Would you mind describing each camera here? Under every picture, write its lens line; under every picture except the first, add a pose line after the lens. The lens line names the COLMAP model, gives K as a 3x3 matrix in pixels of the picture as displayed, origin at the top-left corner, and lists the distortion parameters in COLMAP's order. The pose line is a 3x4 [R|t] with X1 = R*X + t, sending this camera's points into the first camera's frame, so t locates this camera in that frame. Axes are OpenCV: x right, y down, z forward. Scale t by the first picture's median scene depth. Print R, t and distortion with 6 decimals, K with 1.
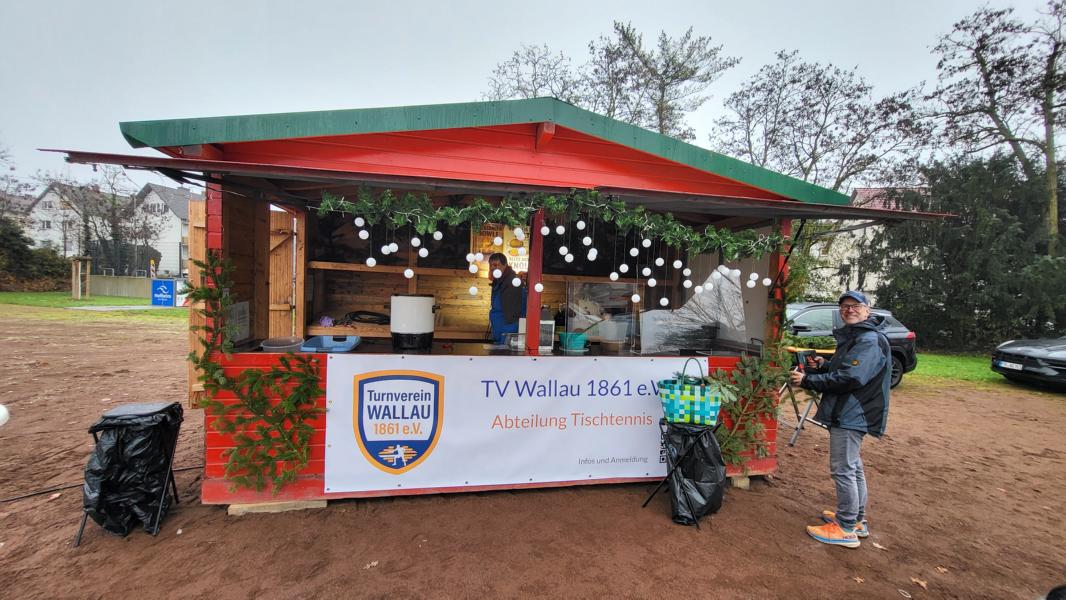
lens RADIAL K [[417.0, 0, 535.4], [0, 417.0, 302.2], [0, 0, 1]] dist [-0.009825, -0.000568]
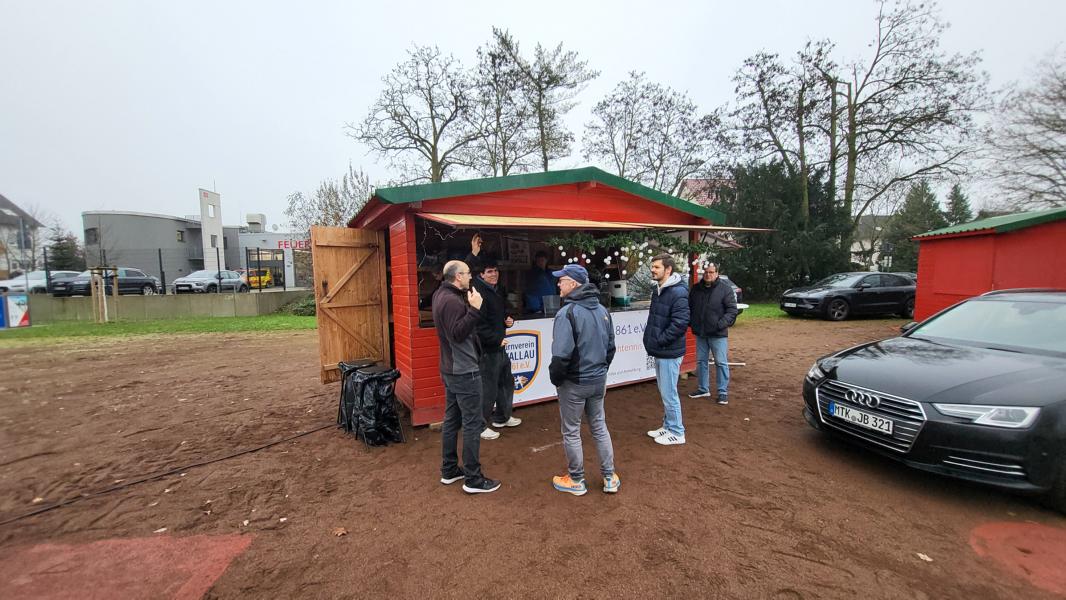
lens RADIAL K [[417.0, 0, 529.8], [0, 417.0, 299.5], [0, 0, 1]] dist [-0.009825, -0.000568]
pose [[0.948935, -0.082527, 0.304485, -0.140247], [0.072359, 0.996383, 0.044549, -0.005042], [-0.307060, -0.020242, 0.951475, -0.106239]]
